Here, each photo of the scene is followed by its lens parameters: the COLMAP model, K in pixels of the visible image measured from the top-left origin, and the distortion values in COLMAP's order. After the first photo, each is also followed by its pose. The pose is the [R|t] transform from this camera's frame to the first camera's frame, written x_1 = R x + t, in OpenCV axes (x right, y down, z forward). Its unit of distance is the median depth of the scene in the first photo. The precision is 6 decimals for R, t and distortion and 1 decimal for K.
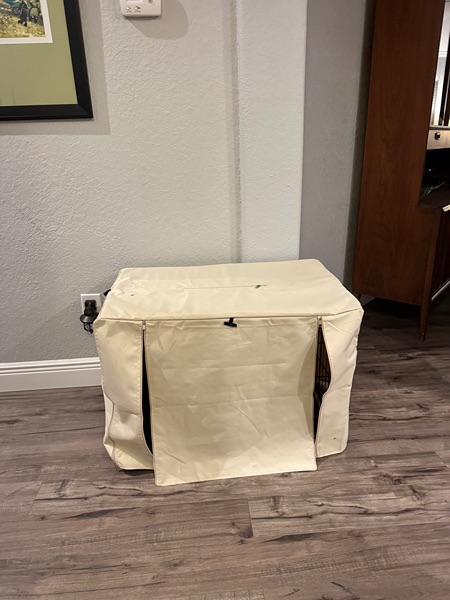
lens RADIAL K [[426.2, 0, 222.8], [0, 426.2, 302.3], [0, 0, 1]] dist [0.015893, -0.027189]
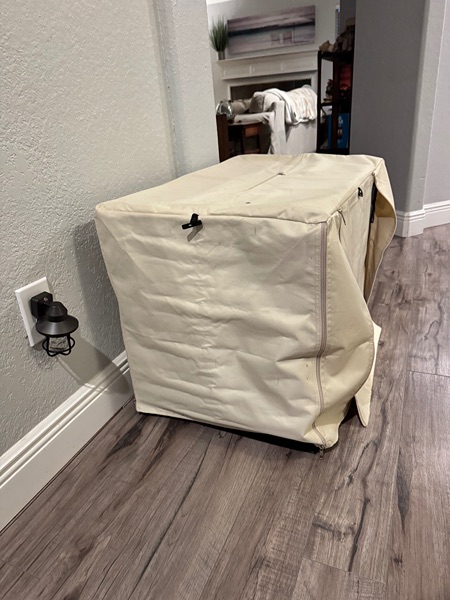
lens RADIAL K [[426.2, 0, 227.8], [0, 426.2, 304.3], [0, 0, 1]] dist [0.015893, -0.027189]
pose [[0.461710, -0.379998, 0.801514, -0.787502], [0.366516, 0.904577, 0.217730, -0.028060], [-0.807768, 0.193240, 0.556928, 0.717585]]
